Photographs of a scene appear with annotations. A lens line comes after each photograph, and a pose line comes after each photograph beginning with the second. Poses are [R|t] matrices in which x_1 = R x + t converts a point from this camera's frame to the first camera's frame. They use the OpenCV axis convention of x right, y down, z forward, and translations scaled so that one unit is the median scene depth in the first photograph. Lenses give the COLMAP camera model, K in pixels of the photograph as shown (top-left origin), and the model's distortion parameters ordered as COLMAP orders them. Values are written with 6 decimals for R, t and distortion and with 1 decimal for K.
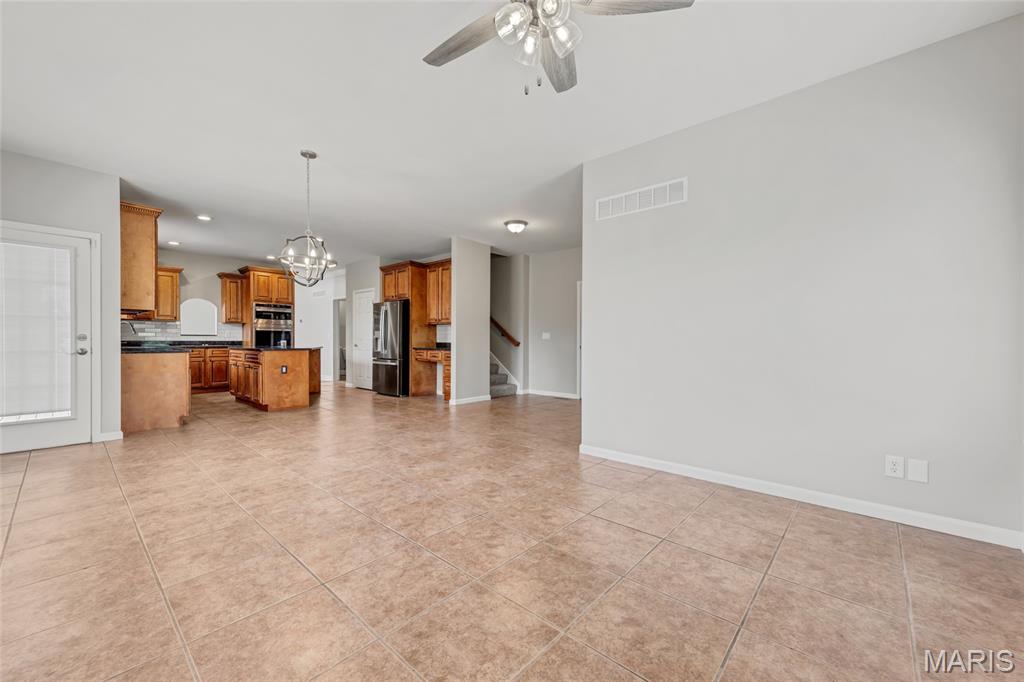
lens RADIAL K [[400.2, 0, 512.1], [0, 400.2, 345.4], [0, 0, 1]] dist [0.009953, -0.001133]
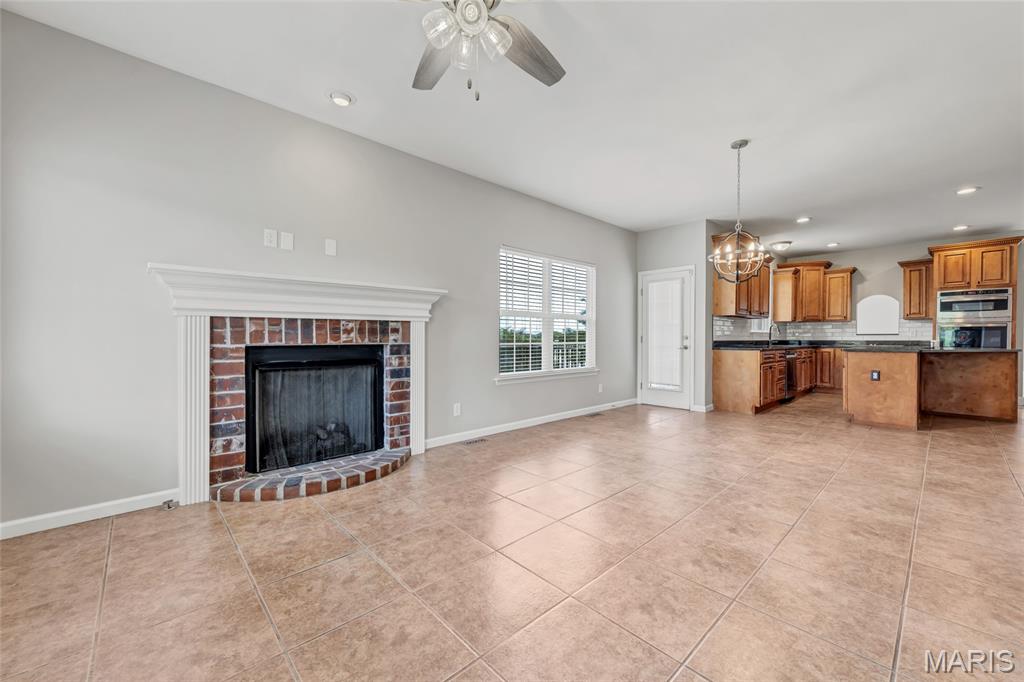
lens RADIAL K [[400.2, 0, 512.2], [0, 400.2, 342.4], [0, 0, 1]] dist [0.009953, -0.001133]
pose [[-0.087858, 0.003744, -0.996126, 0.241676], [-0.012875, 0.999905, 0.004894, -0.000801], [0.996050, 0.013255, -0.087802, 0.268459]]
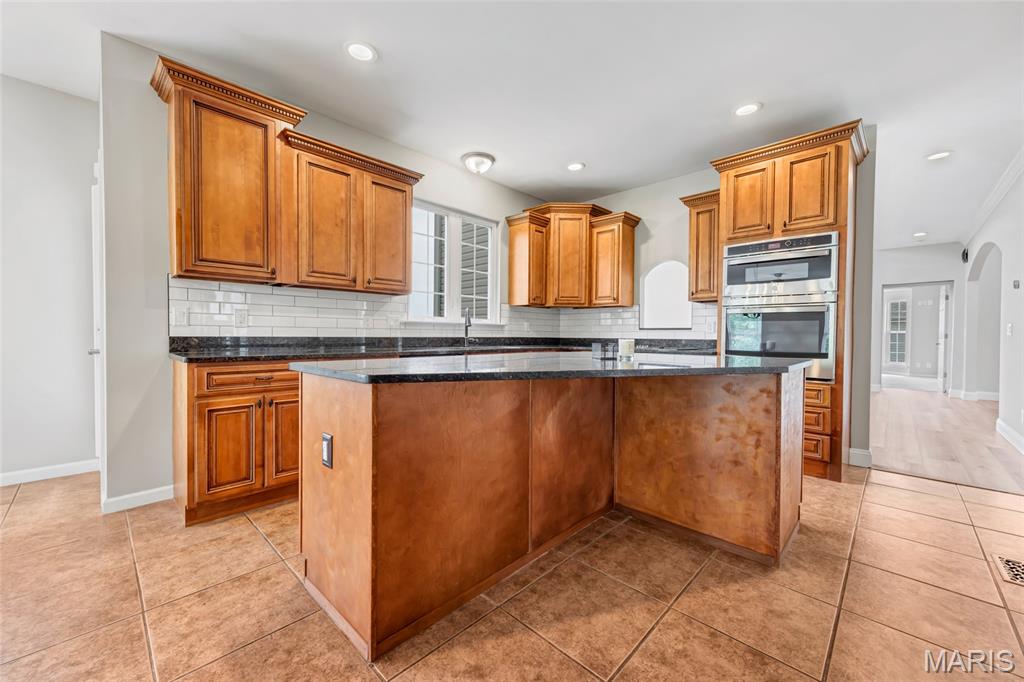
lens RADIAL K [[400.2, 0, 507.9], [0, 400.2, 339.7], [0, 0, 1]] dist [0.009953, -0.001133]
pose [[-0.033287, 0.008749, -0.999408, -0.250812], [-0.021705, 0.999720, 0.009474, -0.011689], [0.999210, 0.022008, -0.033087, 0.884255]]
